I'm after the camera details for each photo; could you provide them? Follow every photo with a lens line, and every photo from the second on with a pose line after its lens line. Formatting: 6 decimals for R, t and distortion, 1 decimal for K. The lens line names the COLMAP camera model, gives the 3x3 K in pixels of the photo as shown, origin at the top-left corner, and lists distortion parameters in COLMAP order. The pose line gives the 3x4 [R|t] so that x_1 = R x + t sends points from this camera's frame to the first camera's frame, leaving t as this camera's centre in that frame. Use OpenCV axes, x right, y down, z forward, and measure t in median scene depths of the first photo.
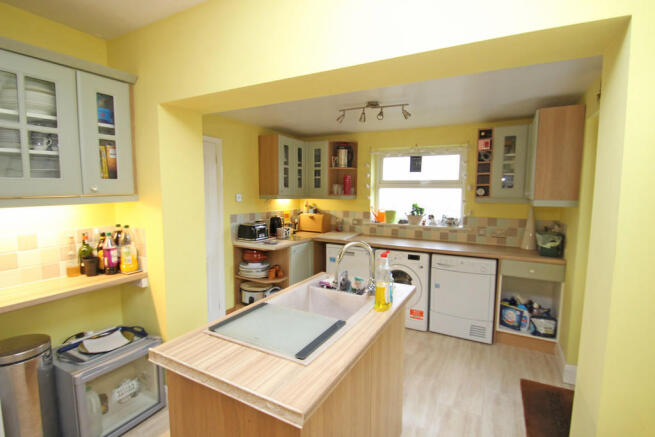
lens RADIAL K [[305.3, 0, 329.6], [0, 305.3, 217.0], [0, 0, 1]] dist [0.002244, -0.004713]
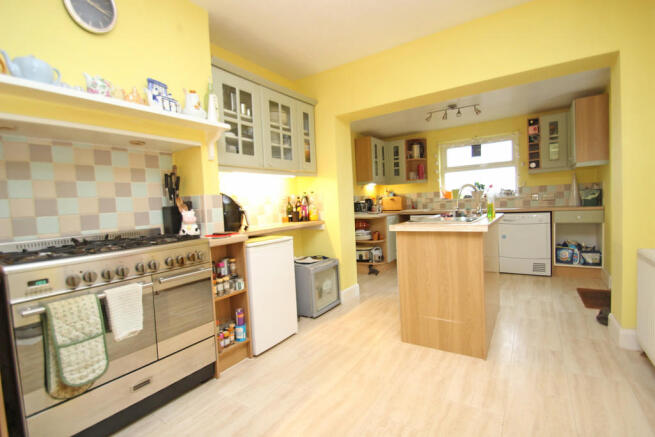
lens RADIAL K [[305.3, 0, 325.6], [0, 305.3, 221.0], [0, 0, 1]] dist [0.002244, -0.004713]
pose [[0.994584, -0.054367, -0.088586, -0.314336], [0.051295, 0.998013, -0.036596, 0.170347], [0.090400, 0.031854, 0.995396, -0.421950]]
